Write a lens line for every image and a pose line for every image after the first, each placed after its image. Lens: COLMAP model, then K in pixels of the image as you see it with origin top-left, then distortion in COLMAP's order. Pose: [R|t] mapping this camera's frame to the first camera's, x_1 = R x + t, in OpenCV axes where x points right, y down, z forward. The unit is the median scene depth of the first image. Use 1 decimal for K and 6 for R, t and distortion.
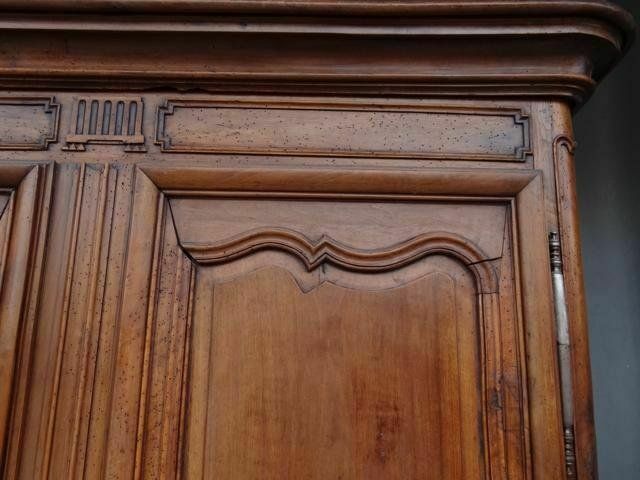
lens RADIAL K [[624.7, 0, 320.0], [0, 624.7, 240.0], [0, 0, 1]] dist [0.016583, -0.004488]
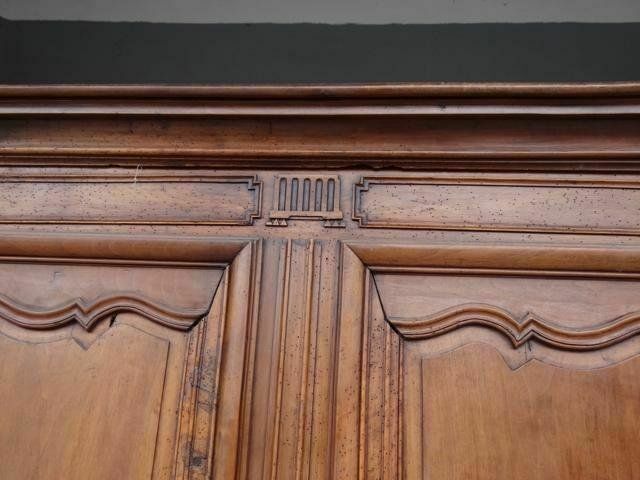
lens RADIAL K [[624.7, 0, 320.0], [0, 624.7, 240.0], [0, 0, 1]] dist [0.016583, -0.004488]
pose [[0.995477, 0.004046, -0.094916, -0.233561], [-0.009347, 0.998417, -0.055472, -0.064856], [0.094541, 0.056108, 0.993939, -0.046353]]
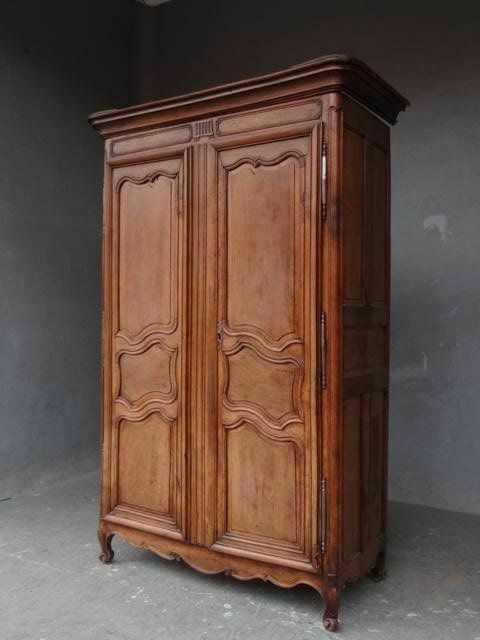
lens RADIAL K [[624.7, 0, 240.0], [0, 624.7, 320.0], [0, 0, 1]] dist [0.016583, -0.004488]
pose [[0.834232, -0.008800, -0.551343, 1.708246], [0.155369, 0.963113, 0.219714, 0.084897], [0.529072, -0.268954, 0.804827, -1.896596]]
